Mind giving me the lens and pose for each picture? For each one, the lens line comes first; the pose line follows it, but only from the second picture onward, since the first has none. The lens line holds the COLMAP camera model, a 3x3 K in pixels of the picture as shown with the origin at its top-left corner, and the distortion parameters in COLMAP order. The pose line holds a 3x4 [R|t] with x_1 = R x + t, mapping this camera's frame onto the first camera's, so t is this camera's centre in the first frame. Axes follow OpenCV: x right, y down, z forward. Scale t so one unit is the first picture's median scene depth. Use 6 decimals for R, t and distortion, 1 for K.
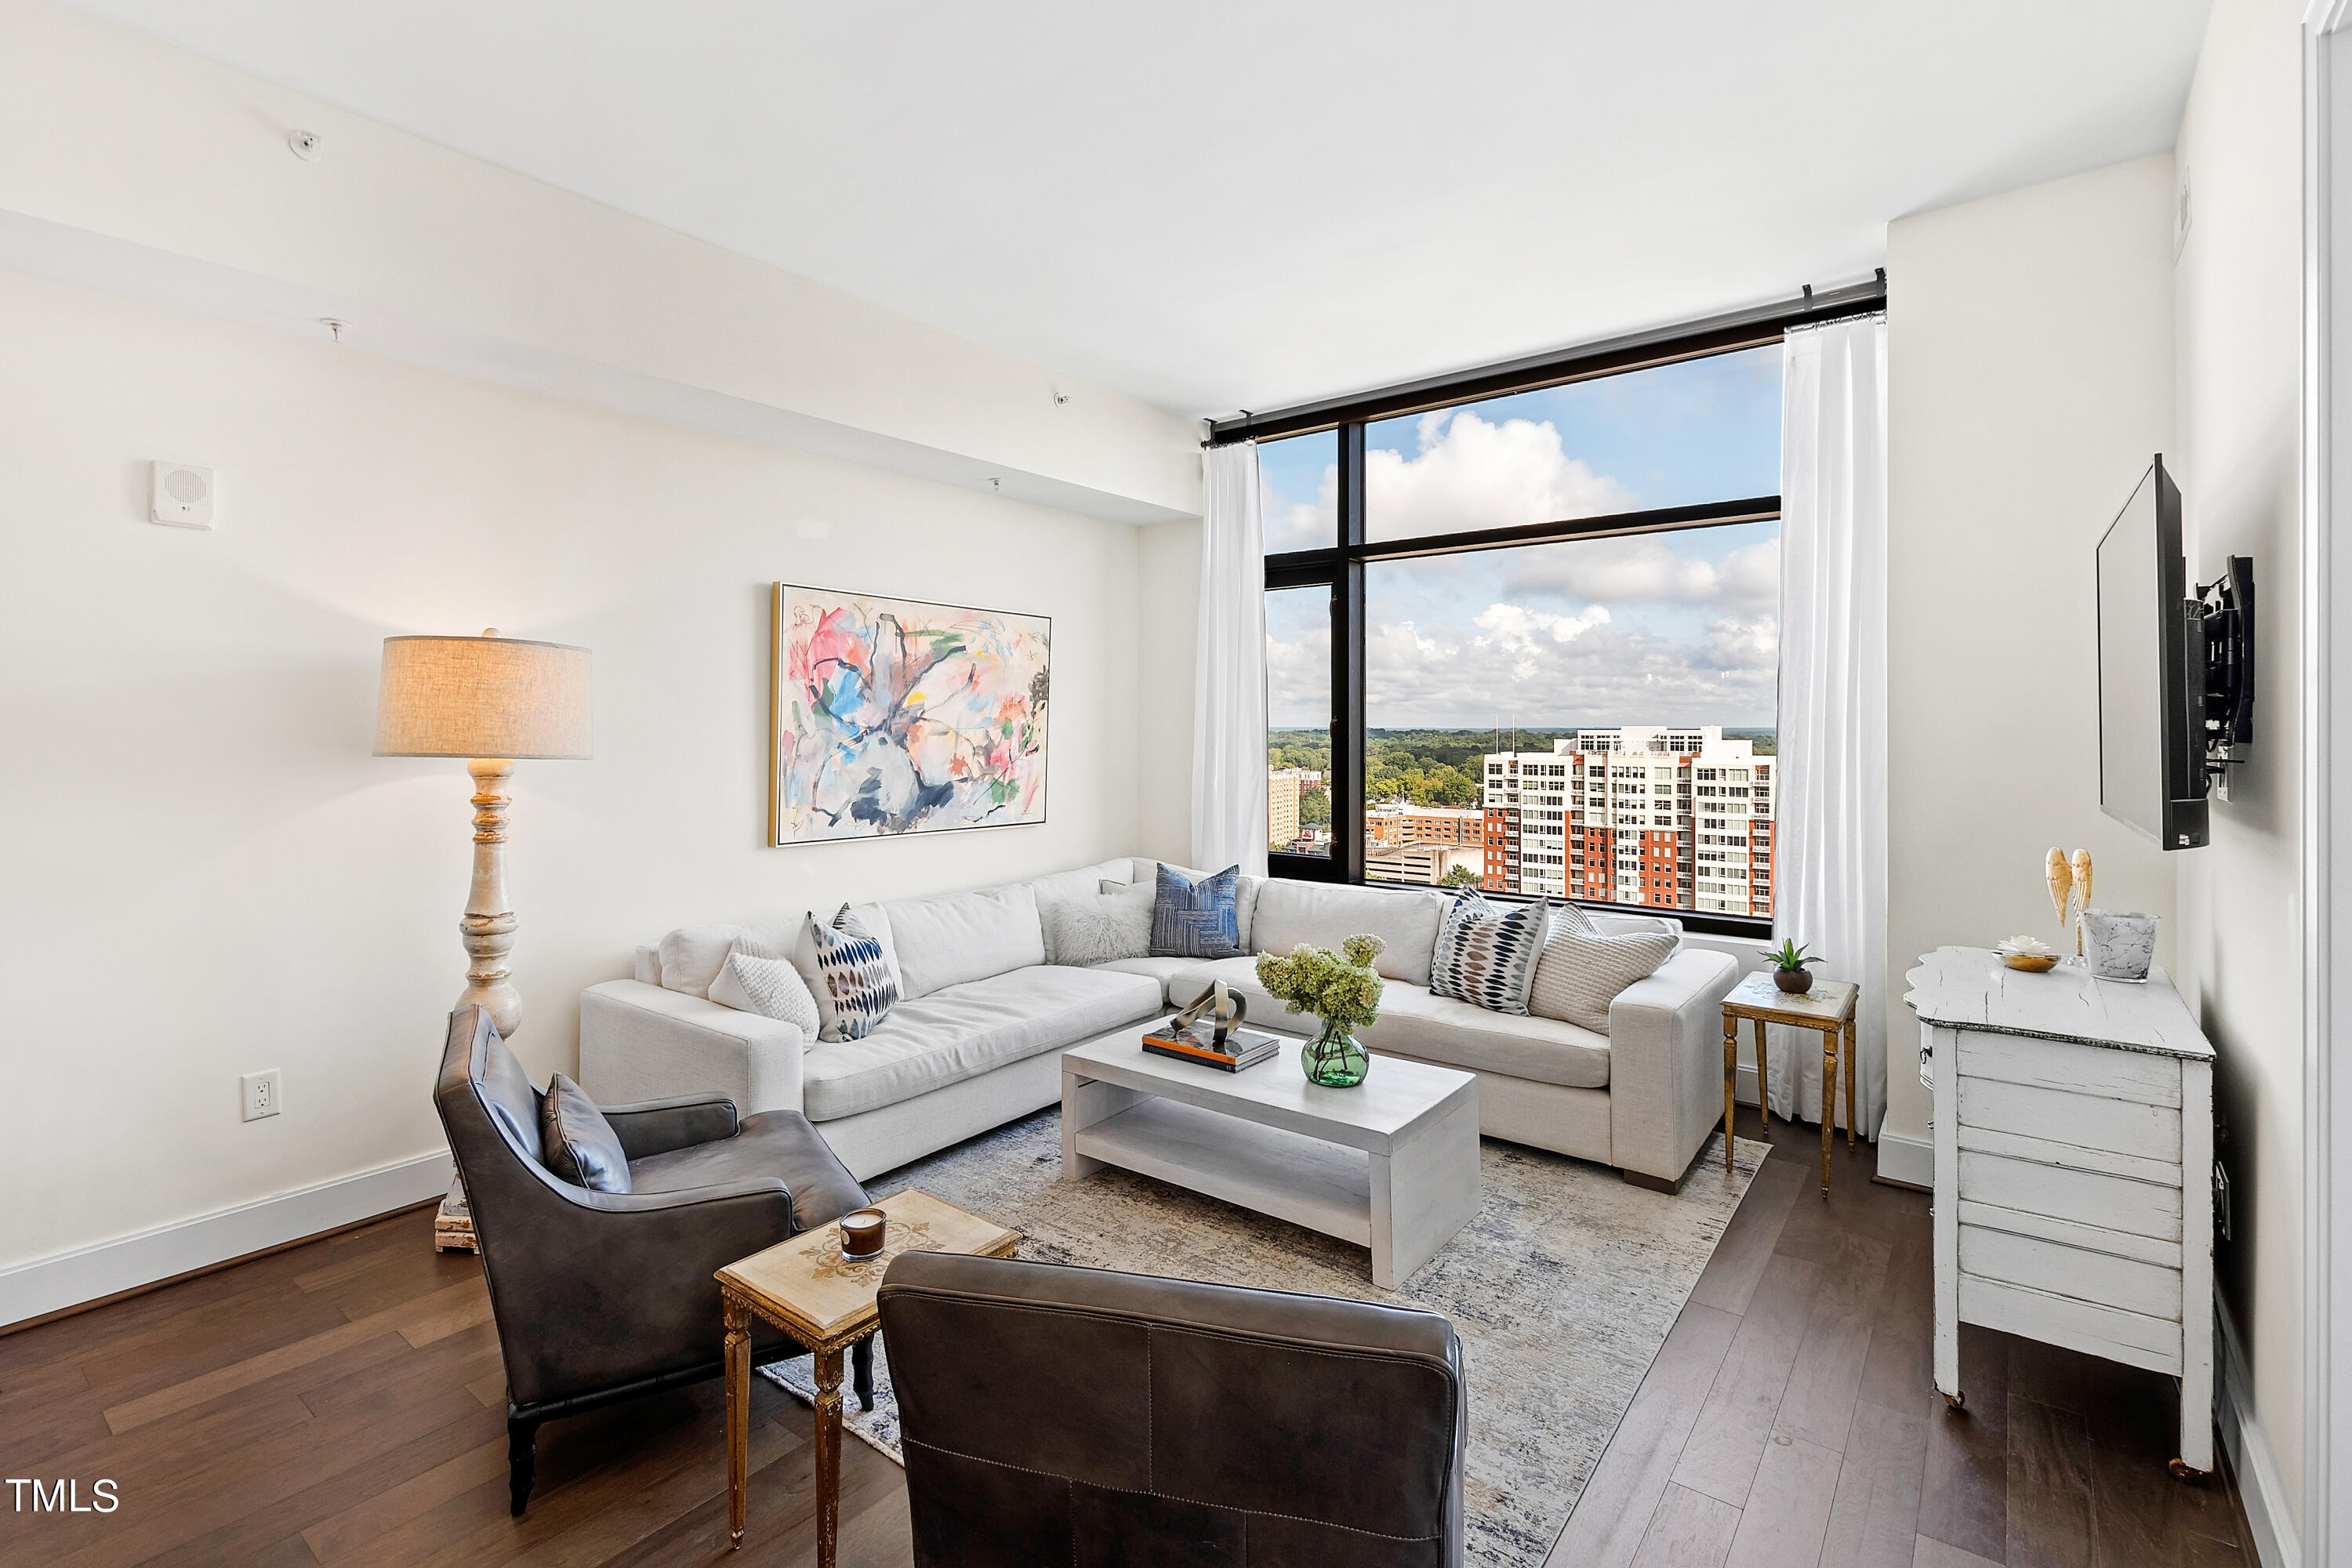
lens RADIAL K [[1086.4, 0, 1114.2], [0, 1086.4, 732.4], [0, 0, 1]] dist [0.010624, 0.000112]
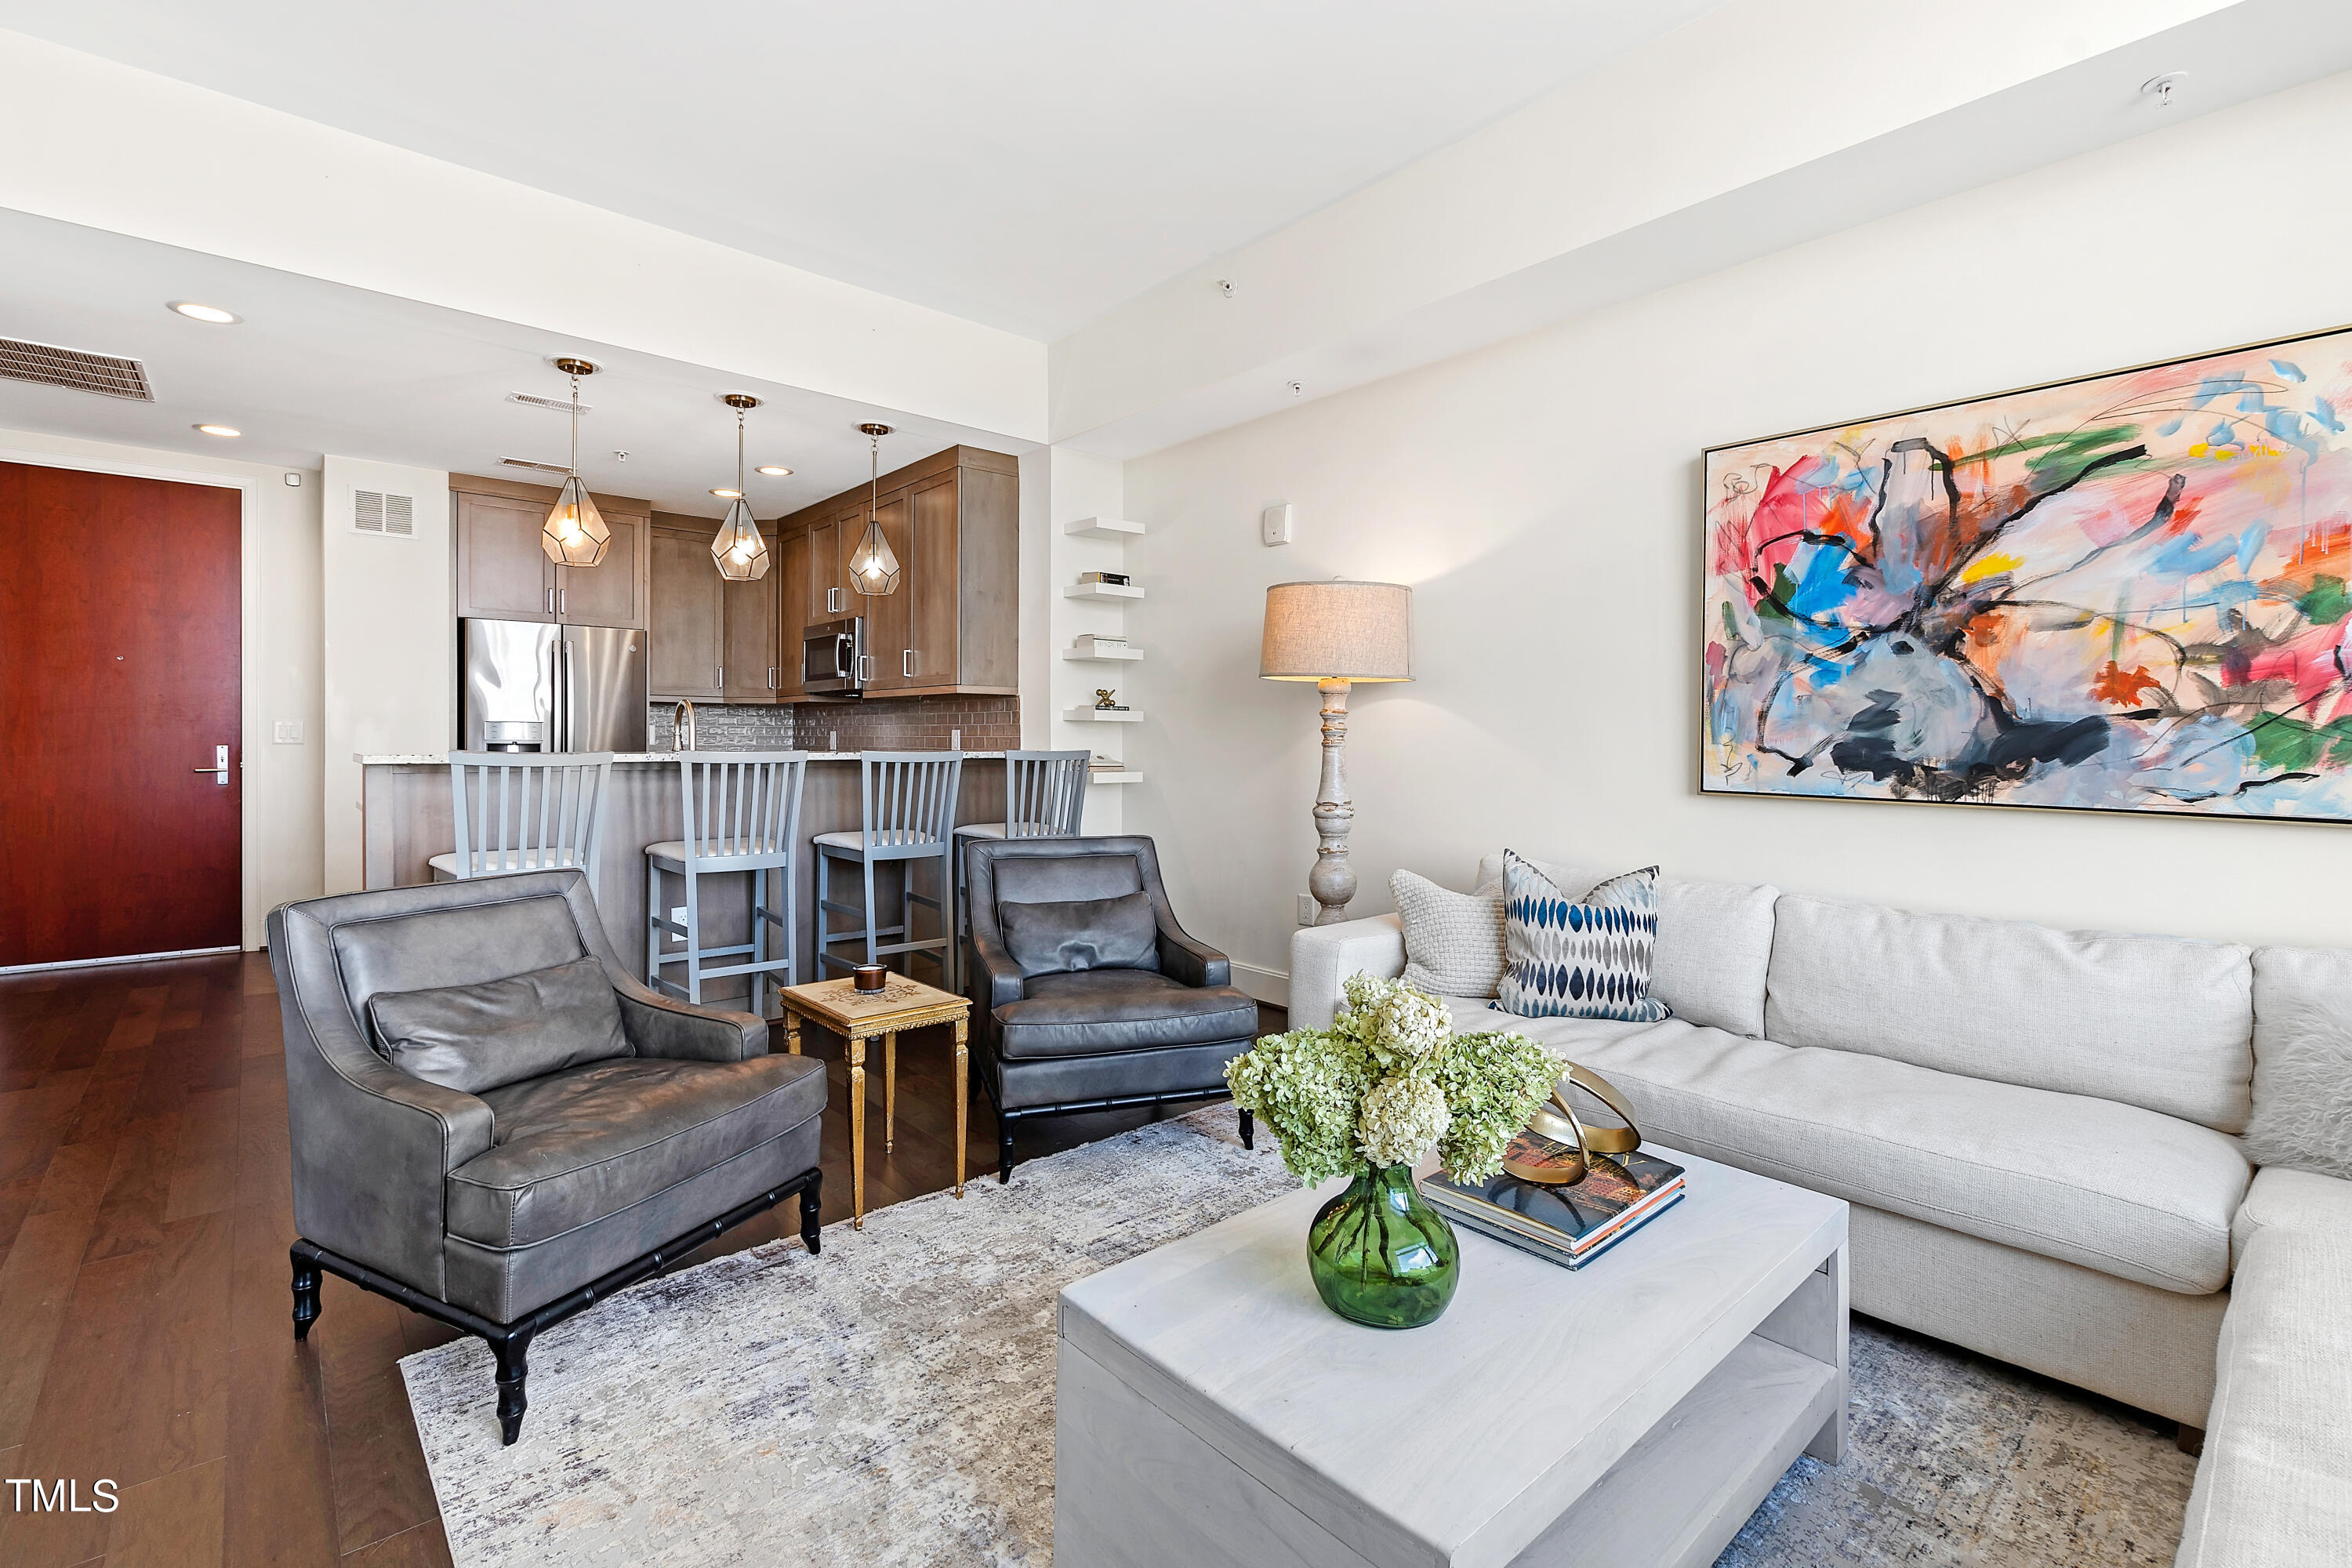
lens RADIAL K [[1046.7, 0, 1165.6], [0, 1046.7, 750.8], [0, 0, 1]] dist [0.000030, -0.000630]
pose [[-0.162853, 0.010285, -0.986597, 0.451506], [-0.008213, 0.999897, 0.011780, 0.064234], [0.986616, 0.010021, -0.162752, 0.694671]]
